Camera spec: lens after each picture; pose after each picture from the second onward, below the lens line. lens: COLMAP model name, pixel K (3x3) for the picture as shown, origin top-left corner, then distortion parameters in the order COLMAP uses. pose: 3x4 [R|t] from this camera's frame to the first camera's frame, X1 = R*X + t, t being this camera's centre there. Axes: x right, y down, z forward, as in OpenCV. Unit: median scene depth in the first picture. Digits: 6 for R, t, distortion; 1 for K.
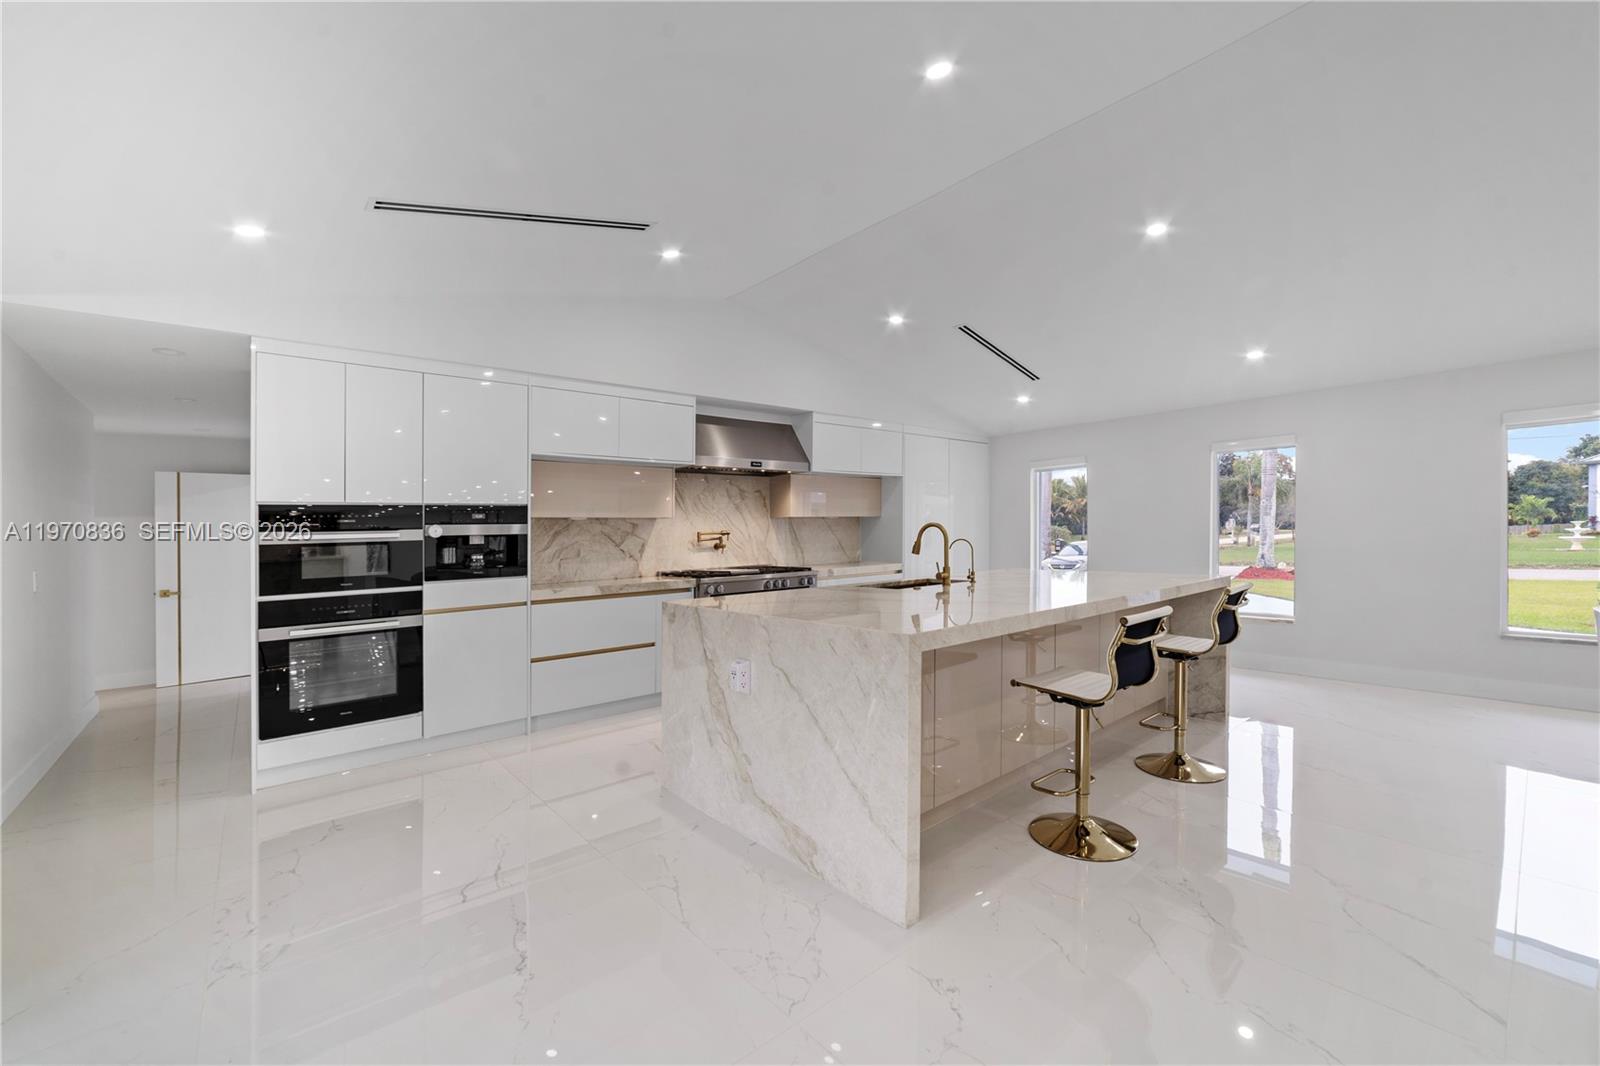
lens RADIAL K [[635.1, 0, 789.6], [0, 635.1, 528.7], [0, 0, 1]] dist [-0.018860, 0.003859]
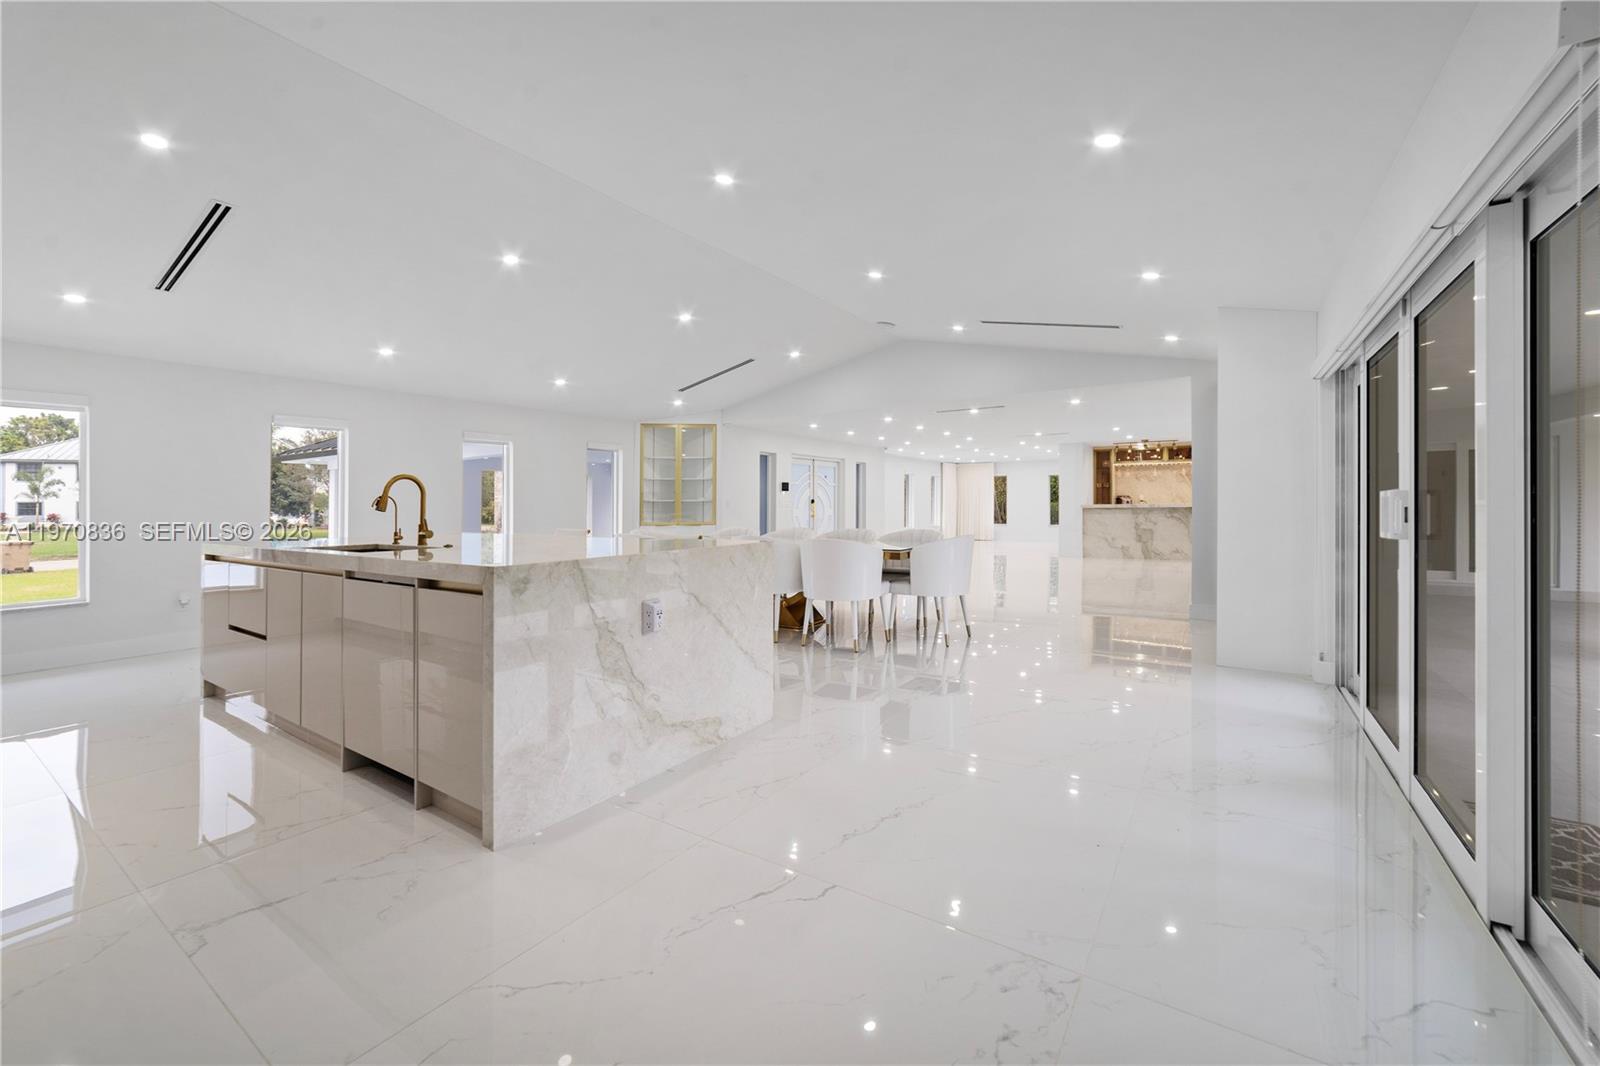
lens RADIAL K [[635.1, 0, 762.7], [0, 635.1, 501.7], [0, 0, 1]] dist [-0.018860, 0.003859]
pose [[-0.231145, 0.027834, 0.972521, -0.747959], [0.005424, 0.999612, -0.027320, 0.054523], [-0.972904, -0.001040, -0.231207, 0.726530]]
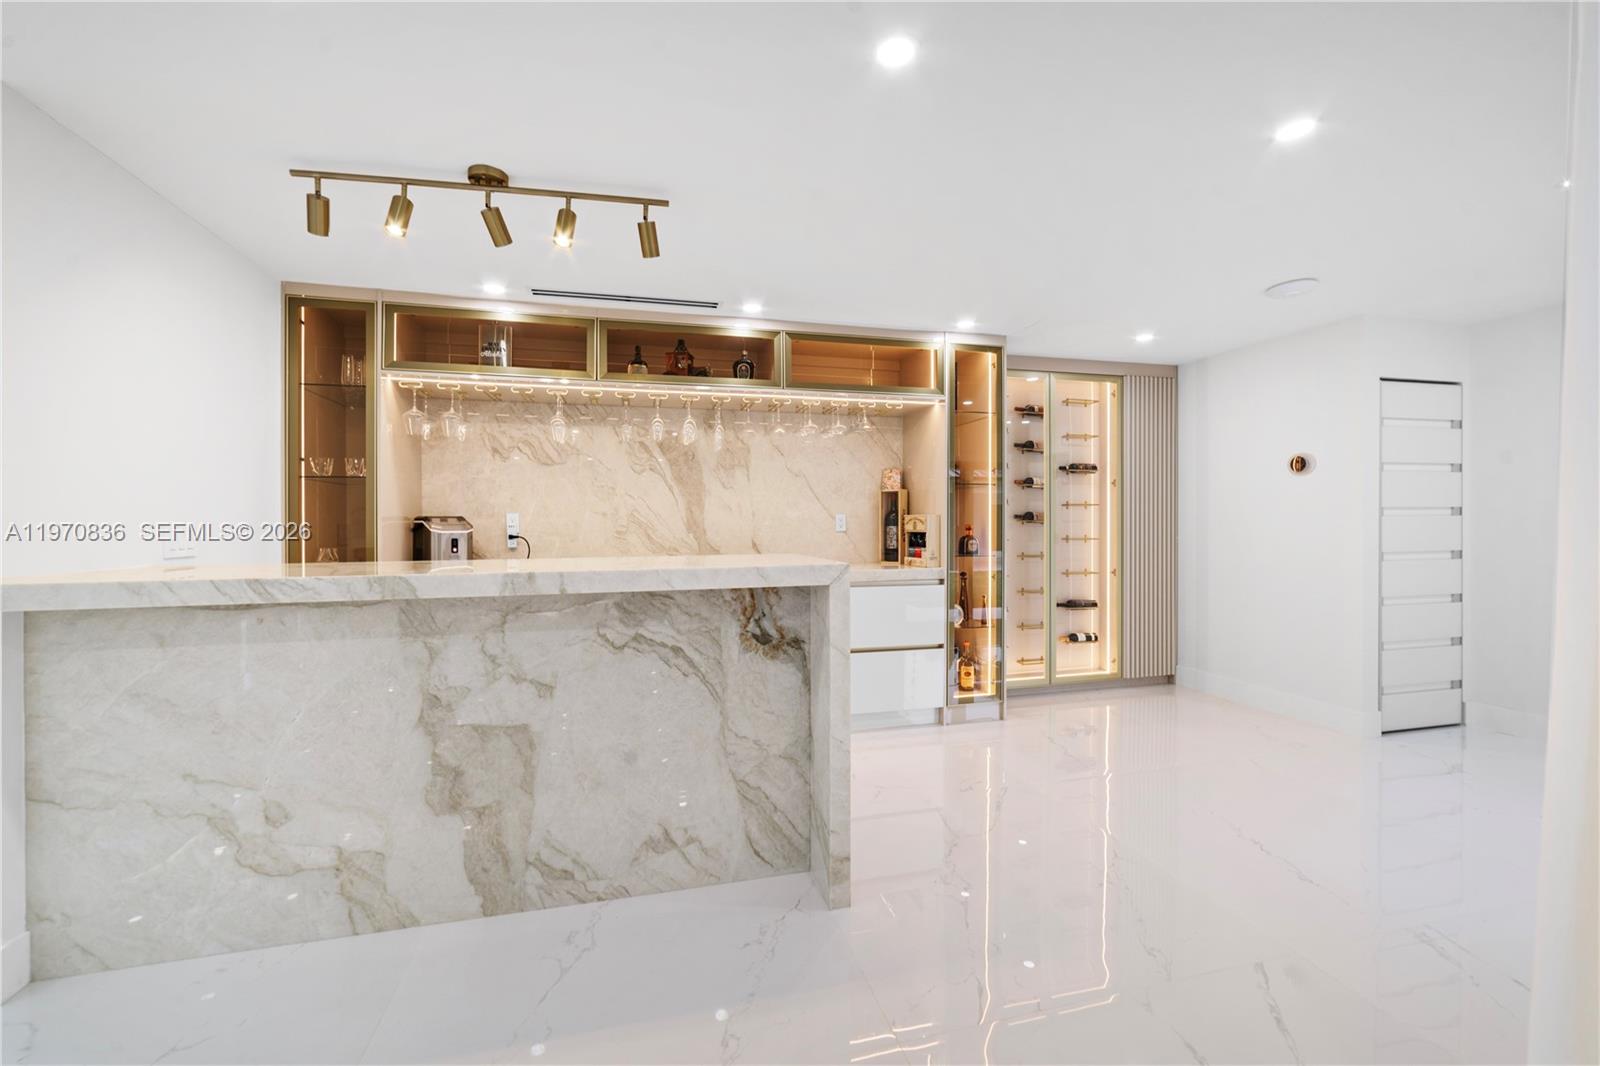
lens RADIAL K [[635.1, 0, 806.6], [0, 635.1, 533.2], [0, 0, 1]] dist [-0.018860, 0.003859]
pose [[-0.906080, 0.021692, 0.422550, 1.486231], [0.022180, 0.999747, -0.003760, -0.031216], [-0.422525, 0.005965, -0.906332, -1.567734]]
